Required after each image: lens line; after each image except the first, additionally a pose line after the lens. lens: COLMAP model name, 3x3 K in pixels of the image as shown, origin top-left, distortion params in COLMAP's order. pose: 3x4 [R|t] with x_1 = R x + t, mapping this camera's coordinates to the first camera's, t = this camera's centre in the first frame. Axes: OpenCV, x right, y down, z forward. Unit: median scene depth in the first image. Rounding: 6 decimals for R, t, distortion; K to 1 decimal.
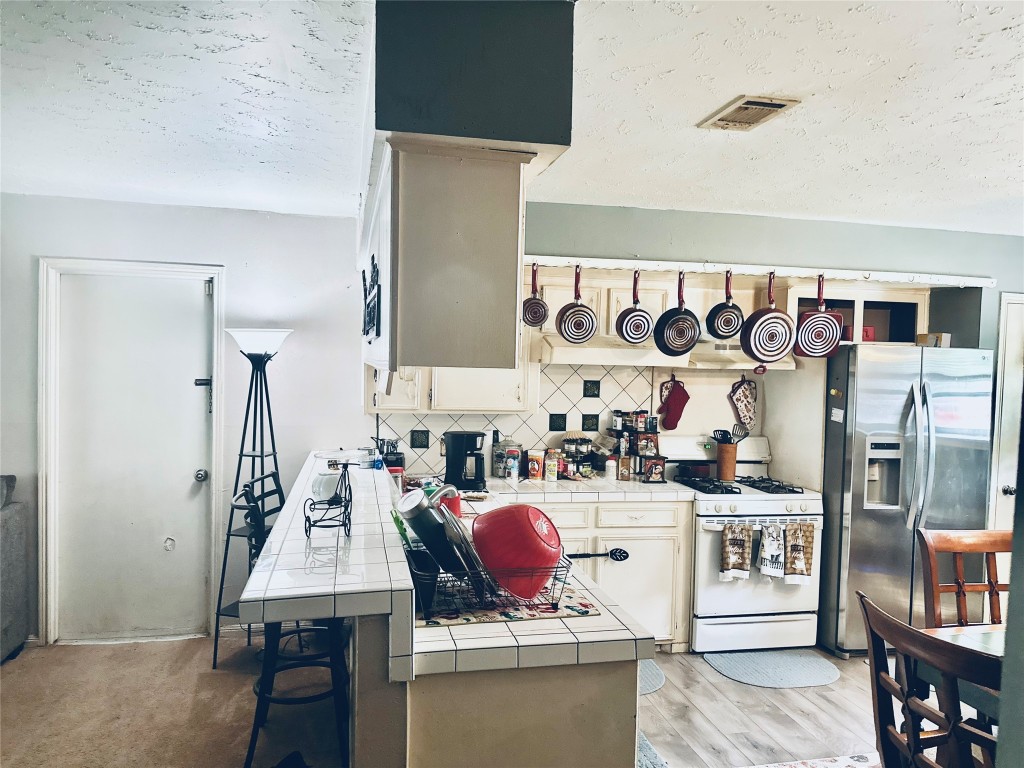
lens RADIAL K [[726.3, 0, 512.0], [0, 726.3, 384.0], [0, 0, 1]] dist [0.004004, -0.000258]
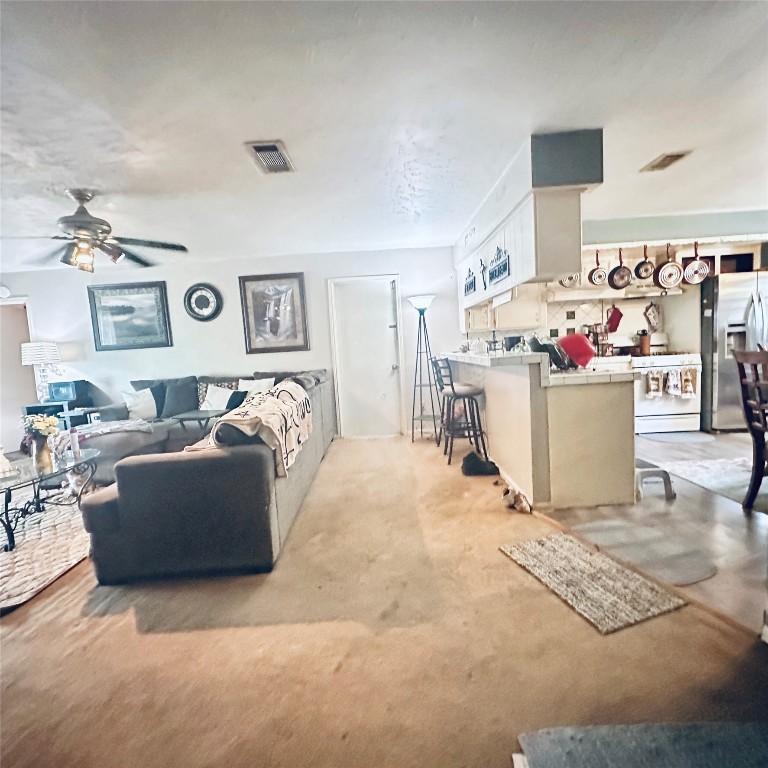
lens RADIAL K [[413.1, 0, 384.0], [0, 413.1, 384.0], [0, 0, 1]] dist [-0.025204, 0.015951]
pose [[0.971636, -0.061205, -0.228426, -0.168885], [0.073584, 0.996224, 0.046069, 0.120156], [0.224743, -0.061571, 0.972471, -0.296916]]
